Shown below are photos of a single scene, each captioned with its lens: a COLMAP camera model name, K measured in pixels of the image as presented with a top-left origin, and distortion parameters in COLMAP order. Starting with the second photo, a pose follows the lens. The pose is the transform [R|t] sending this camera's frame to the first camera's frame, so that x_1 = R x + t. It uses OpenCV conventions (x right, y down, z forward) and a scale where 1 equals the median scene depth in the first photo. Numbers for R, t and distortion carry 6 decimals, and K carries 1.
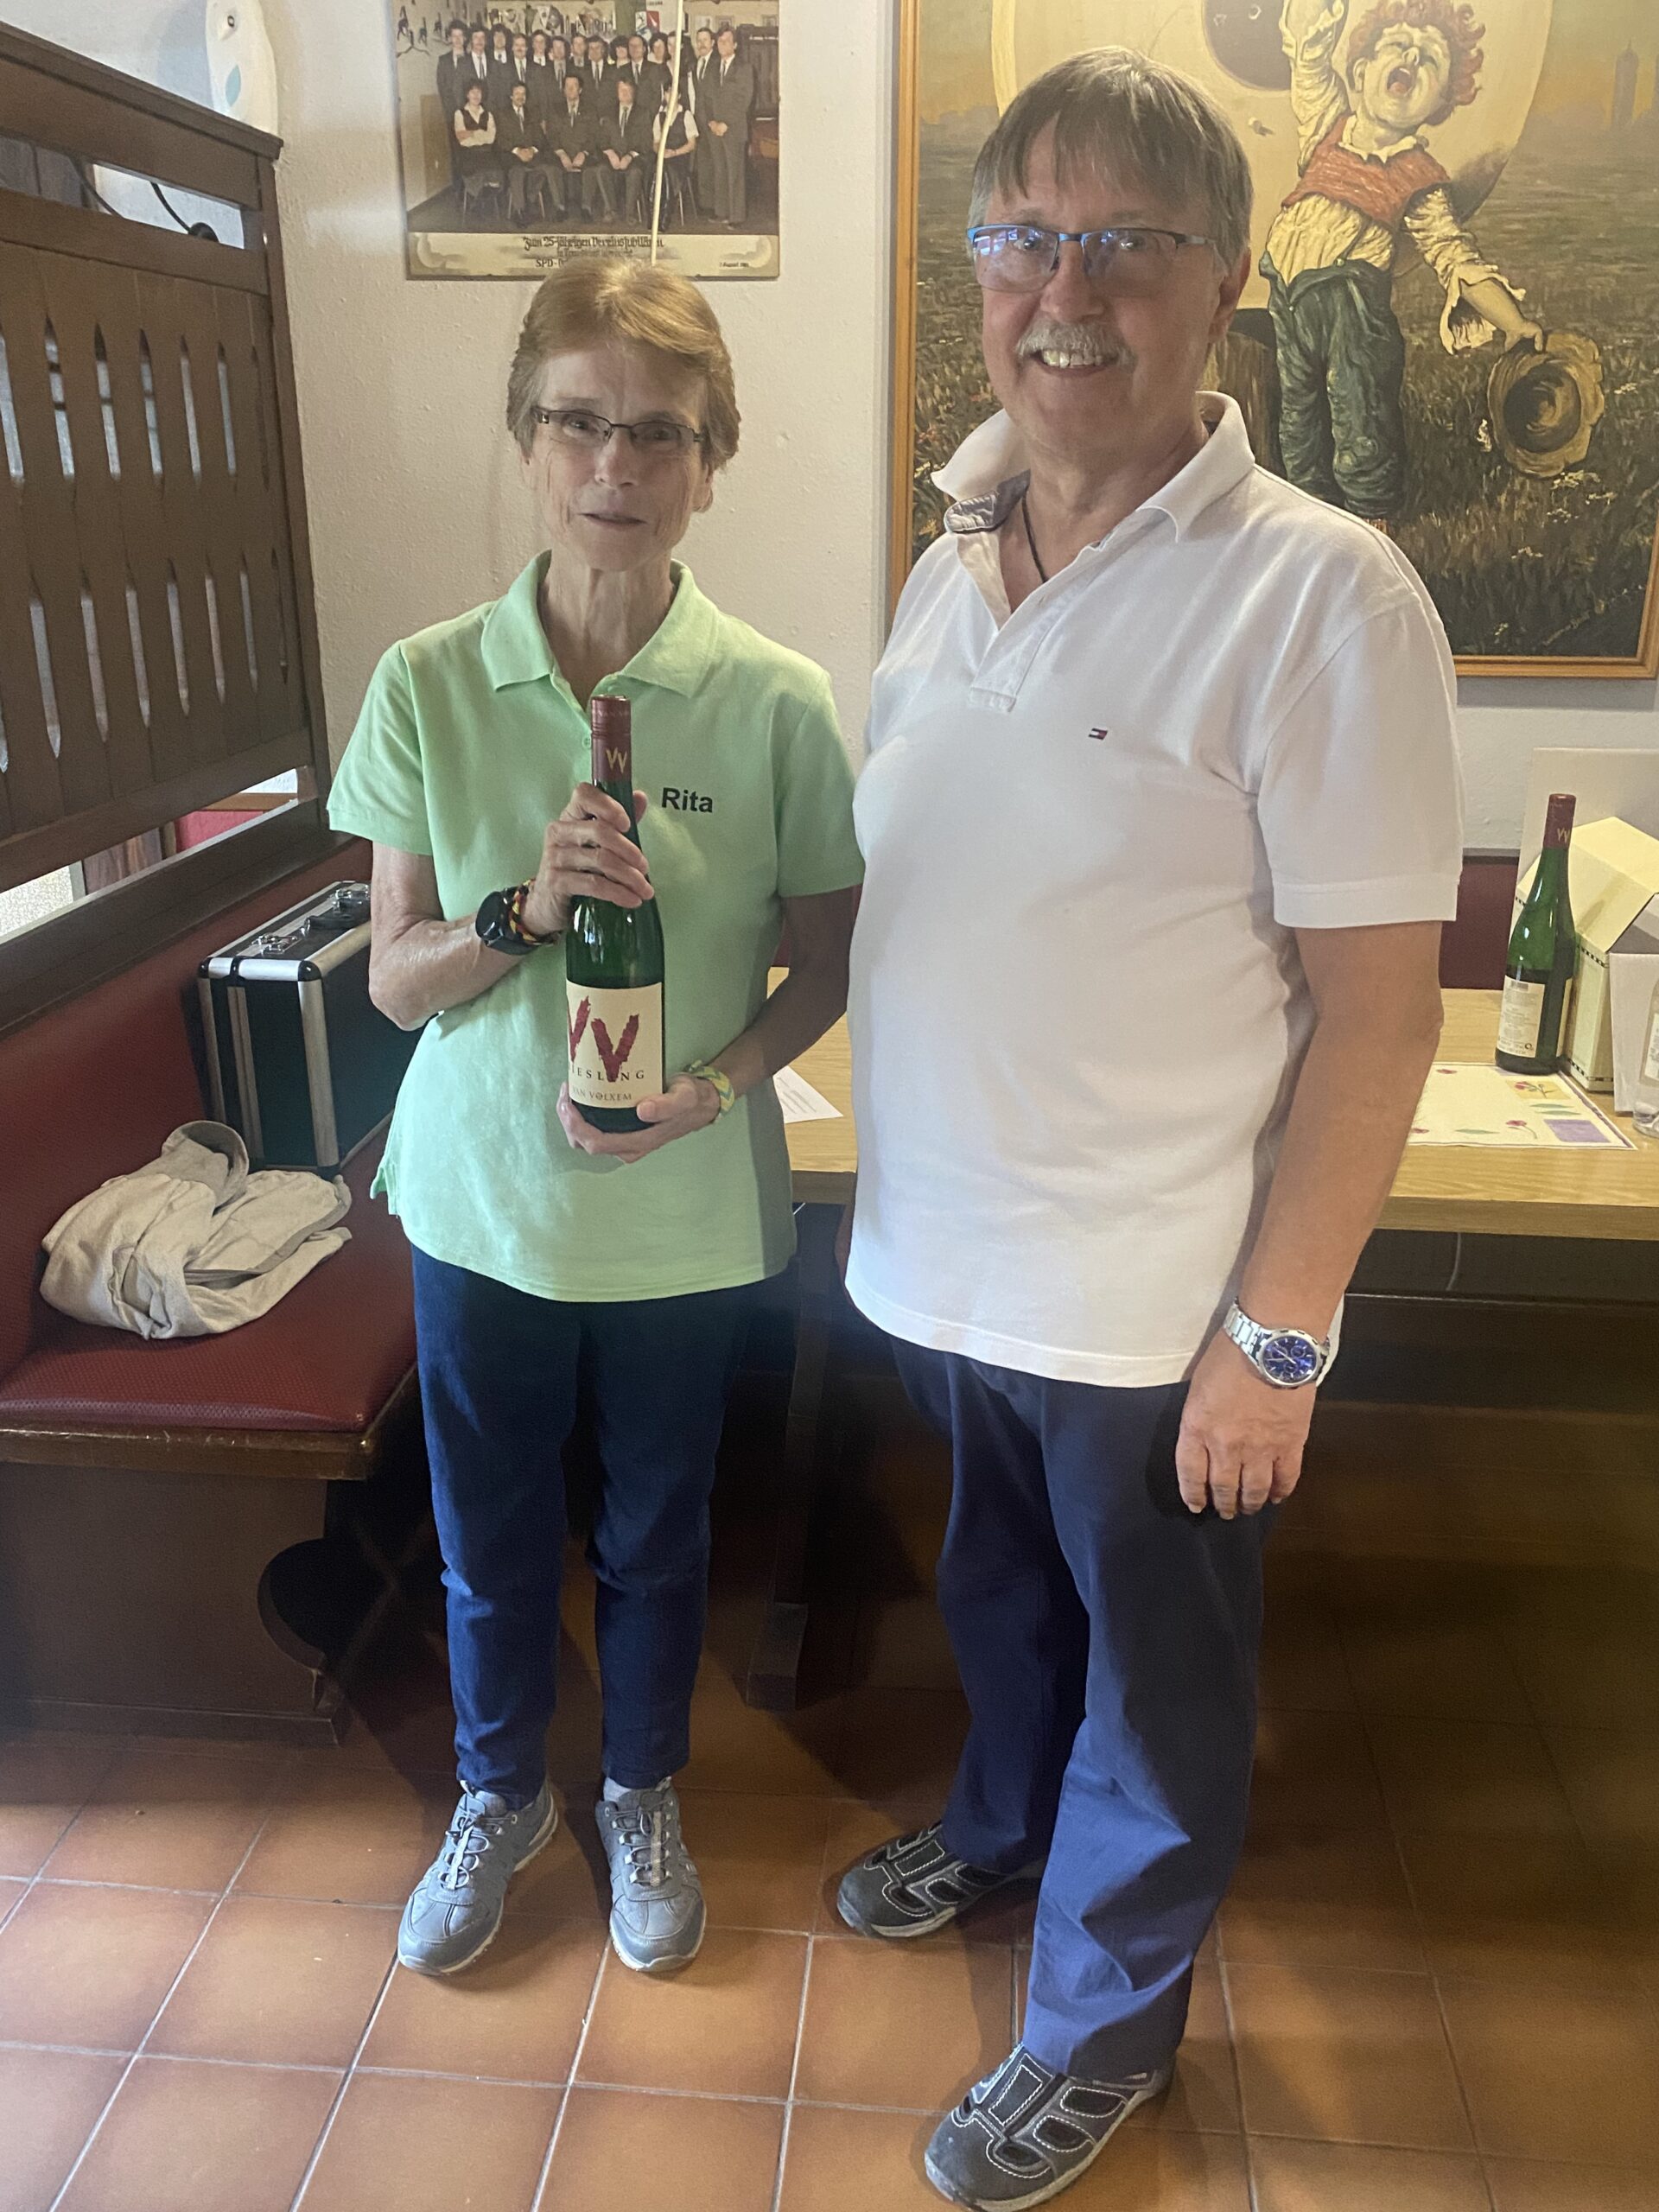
lens RADIAL K [[1795.1, 0, 847.0], [0, 1795.1, 1108.9], [0, 0, 1]] dist [0.004460, 0.001827]
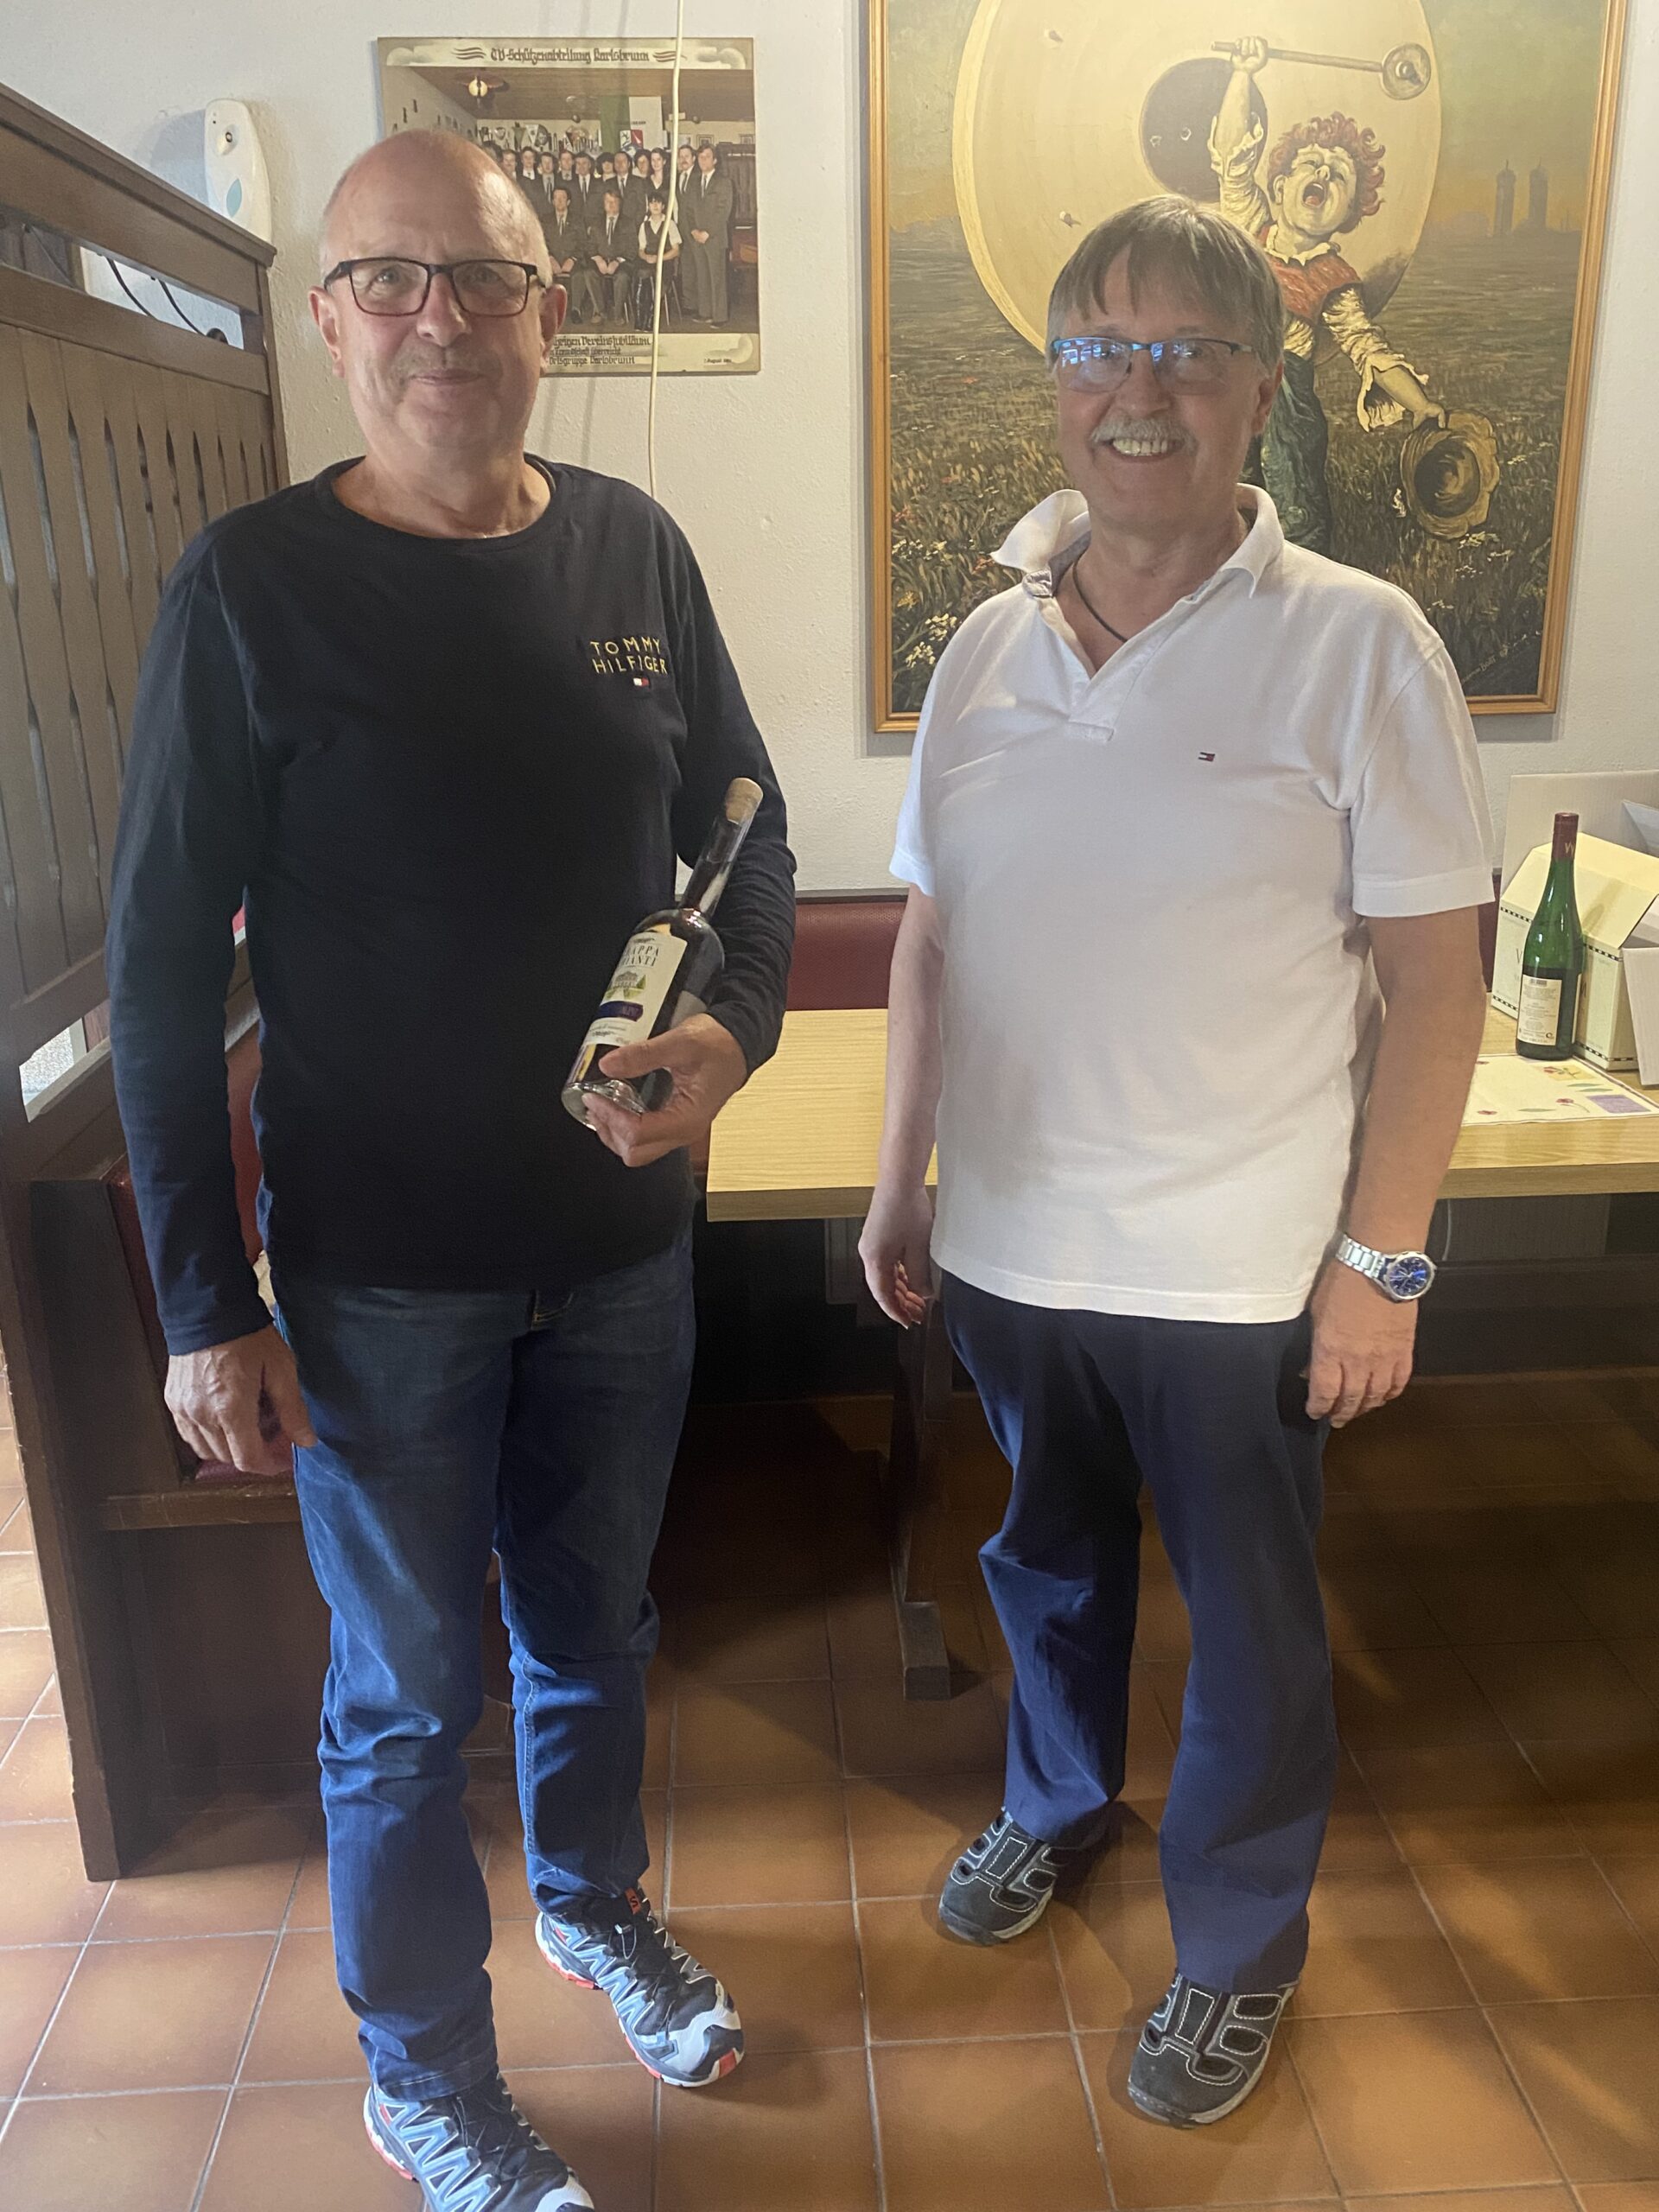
lens RADIAL K [[1795.1, 0, 822.4], [0, 1795.1, 1102.6], [0, 0, 1]] dist [0.004460, 0.001827]
pose [[0.989576, -0.064944, 0.128537, -0.173406], [0.069744, 0.997012, -0.033202, 0.009959], [-0.125997, 0.041821, 0.991149, -0.049677]]
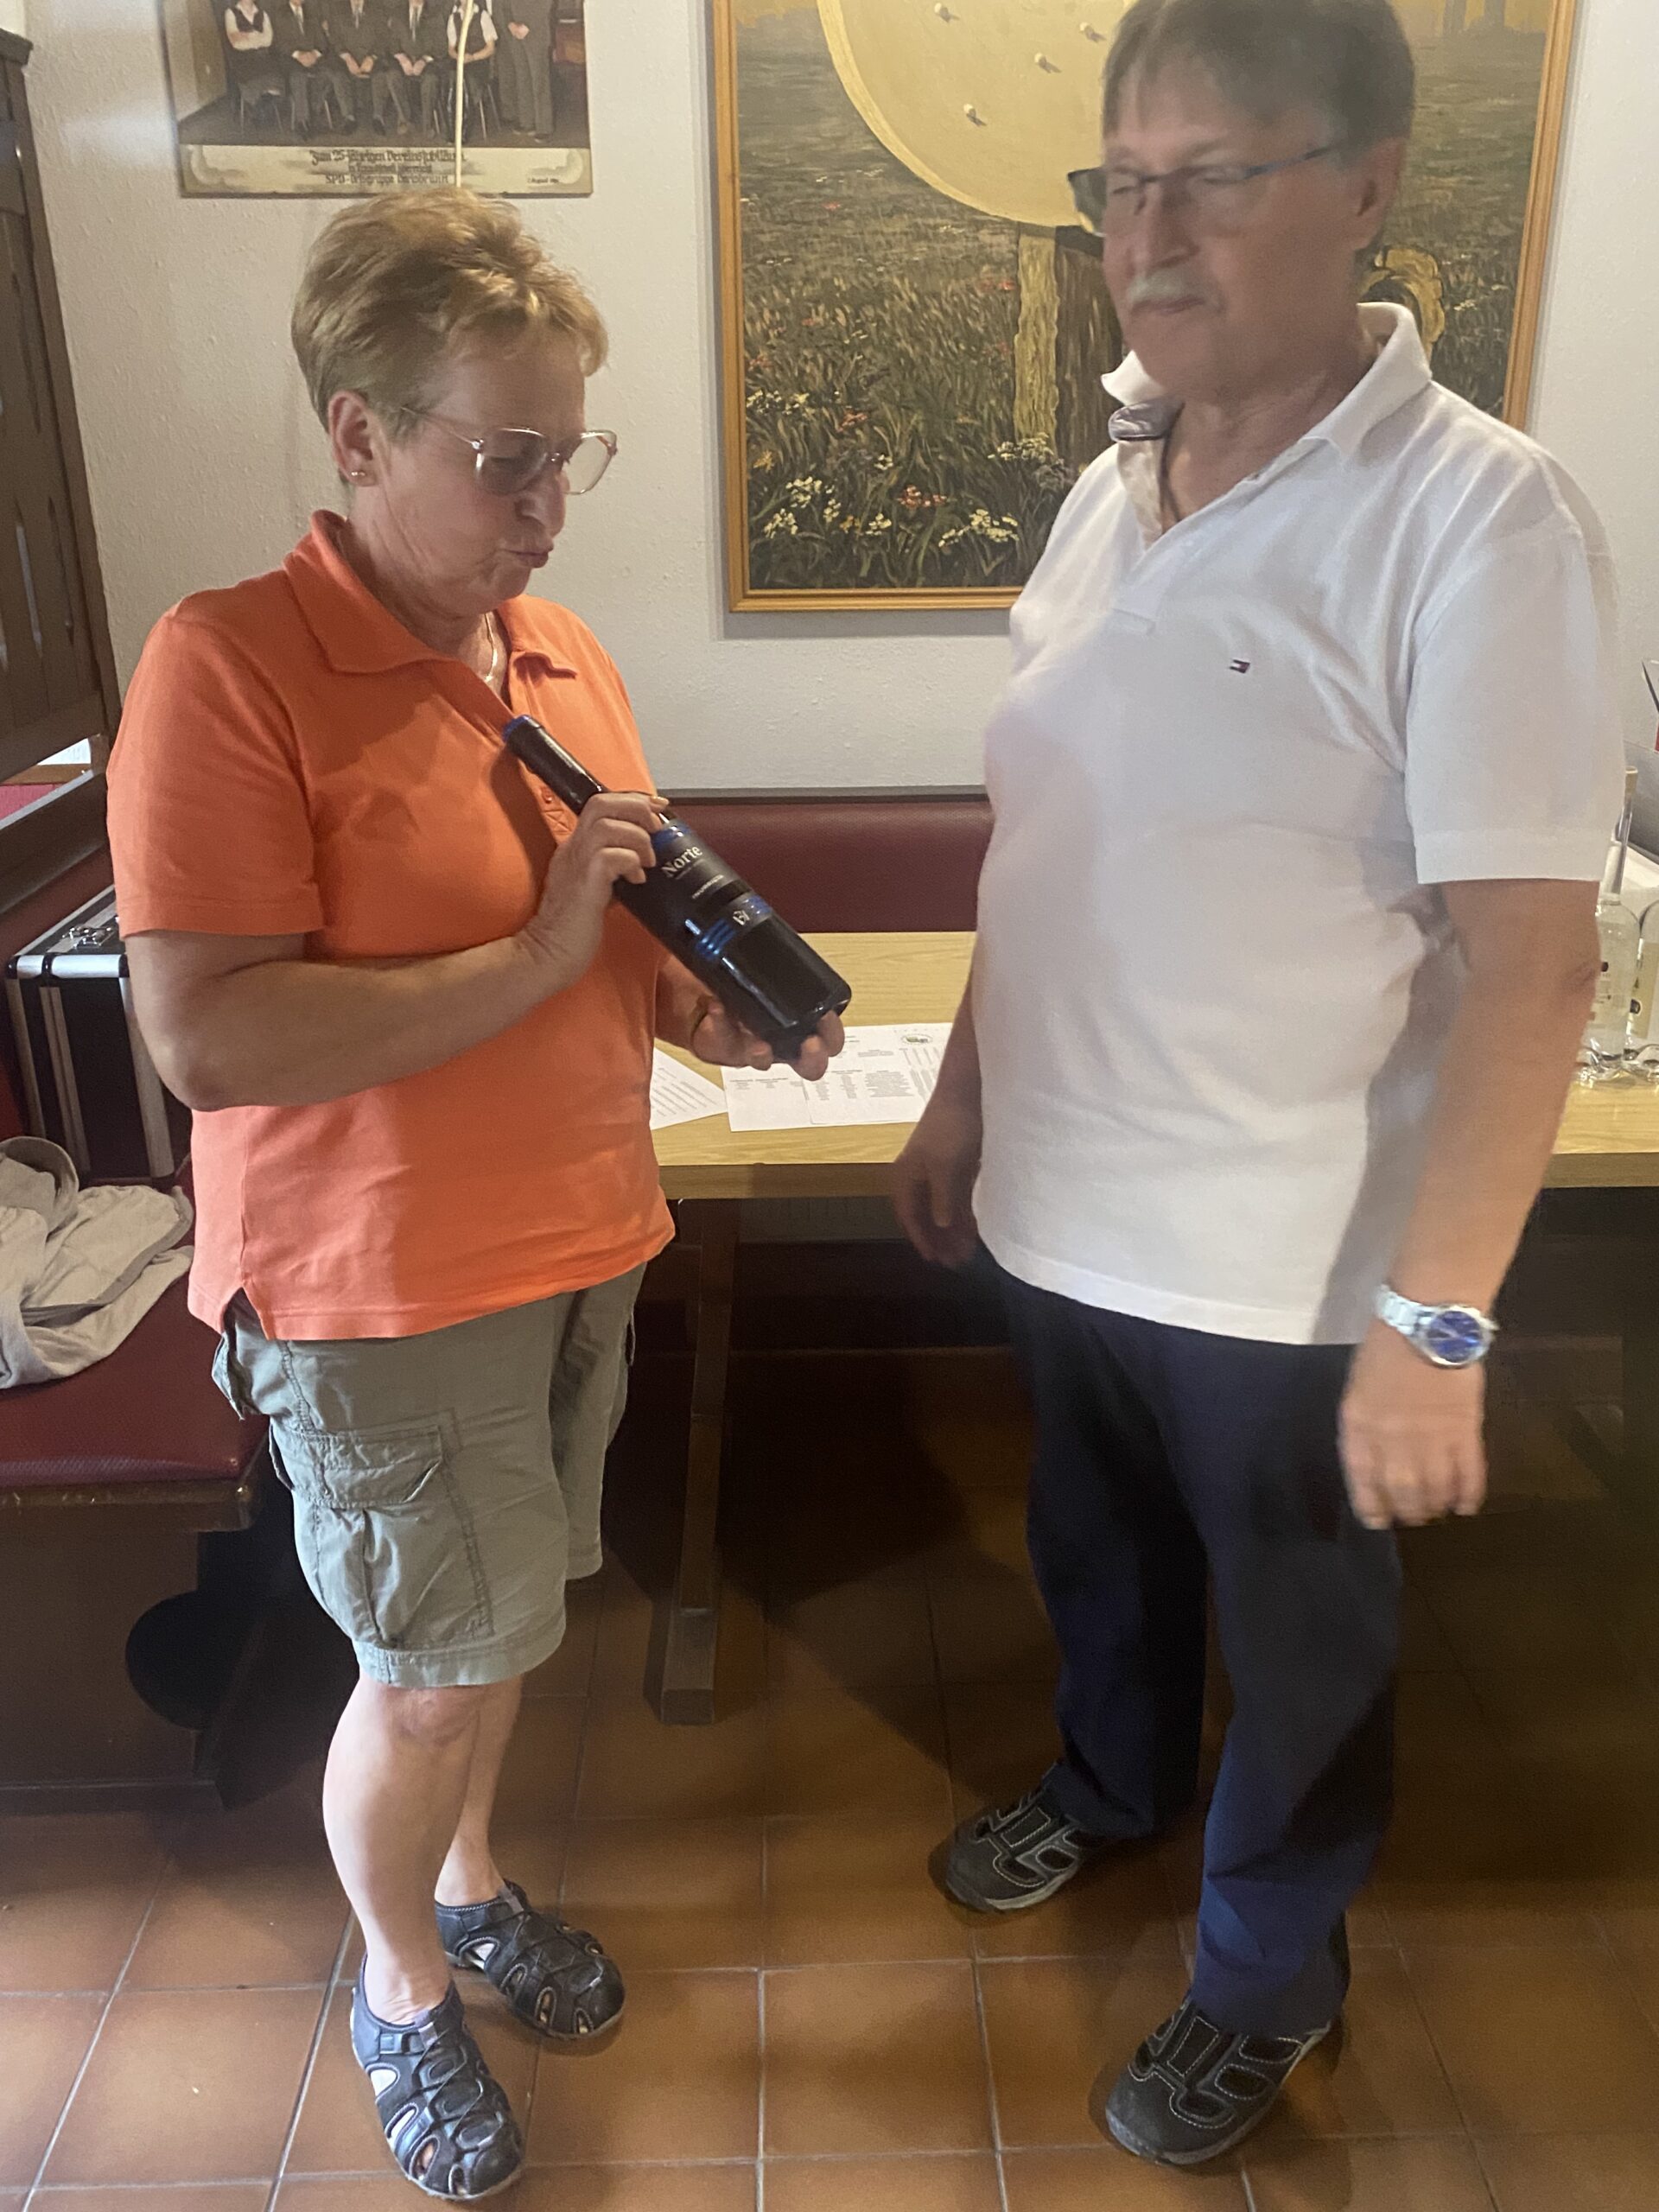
lens RADIAL K [[1795.1, 0, 833.3], [0, 1795.1, 1087.6], [0, 0, 1]] dist [0.004460, 0.001827]
pose [[0.993245, -0.055058, 0.102142, -0.035790], [0.052147, 0.998159, 0.030957, -0.021071], [-0.103659, -0.025422, 0.994288, 0.045608]]
